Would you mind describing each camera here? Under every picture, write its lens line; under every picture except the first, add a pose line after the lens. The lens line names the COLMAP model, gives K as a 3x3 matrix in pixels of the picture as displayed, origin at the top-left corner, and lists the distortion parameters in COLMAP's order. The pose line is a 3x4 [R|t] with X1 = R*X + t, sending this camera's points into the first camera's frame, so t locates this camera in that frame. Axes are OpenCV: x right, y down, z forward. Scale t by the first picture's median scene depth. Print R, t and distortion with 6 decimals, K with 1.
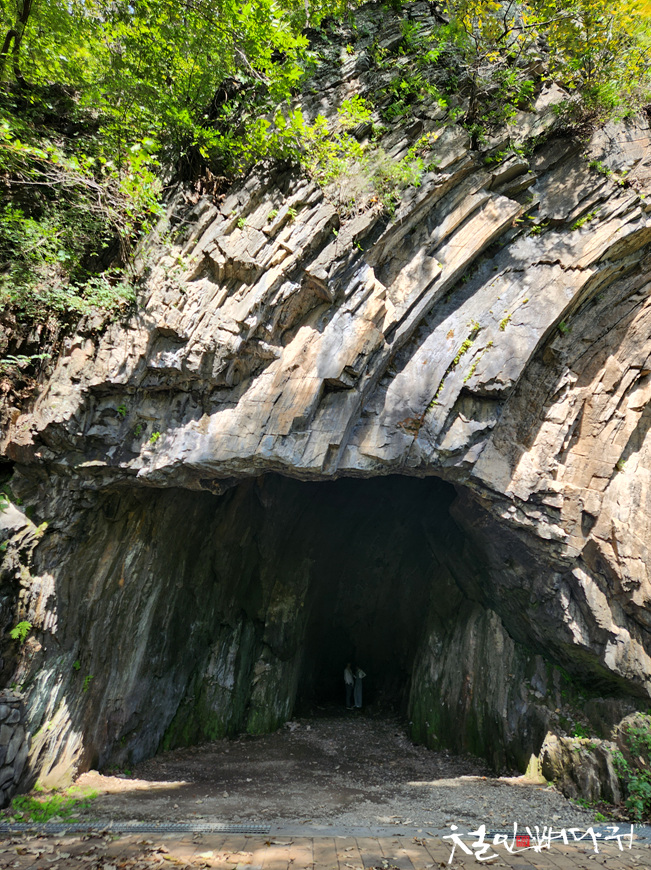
lens RADIAL K [[578.5, 0, 325.4], [0, 578.5, 430.4], [0, 0, 1]] dist [0.073362, -0.046679]
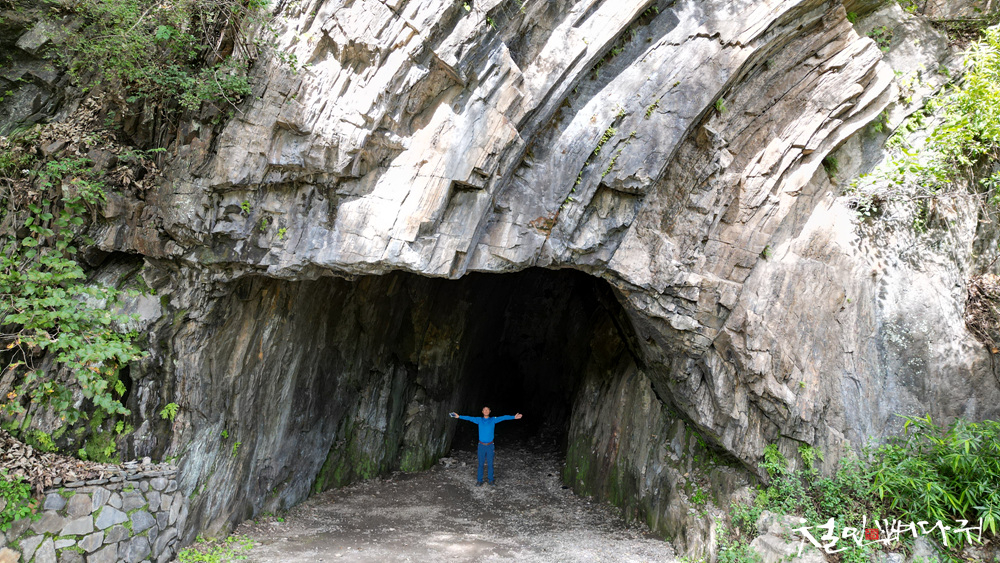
lens RADIAL K [[705.4, 0, 497.8], [0, 705.4, 276.0], [0, 0, 1]] dist [0.059999, -0.059393]
pose [[0.999778, 0.015235, -0.014559, 0.082862], [-0.011127, 0.968370, 0.249272, -0.202461], [0.017896, -0.249055, 0.968324, -0.156893]]
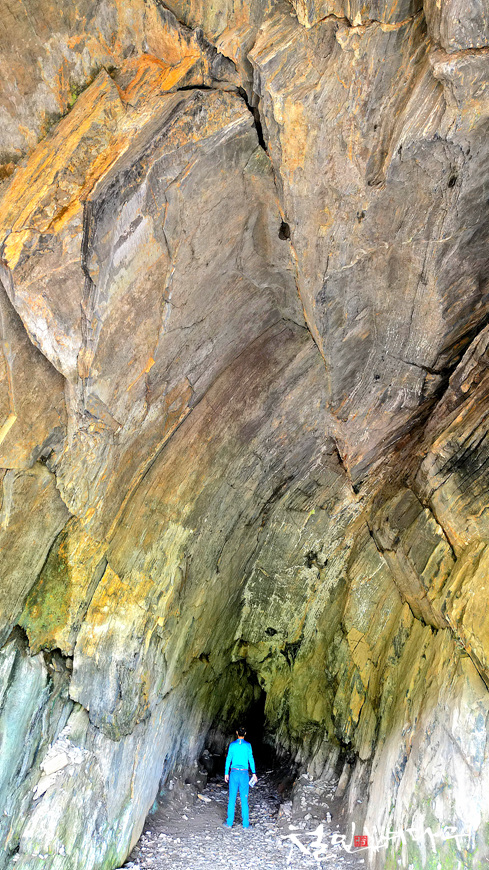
lens RADIAL K [[613.7, 0, 245.0], [0, 613.7, 431.7], [0, 0, 1]] dist [0.059999, -0.059393]
pose [[0.999052, 0.043046, 0.006541, 0.038558], [-0.042920, 0.998911, -0.018292, 0.311007], [-0.007321, 0.017994, 0.999811, 1.020301]]
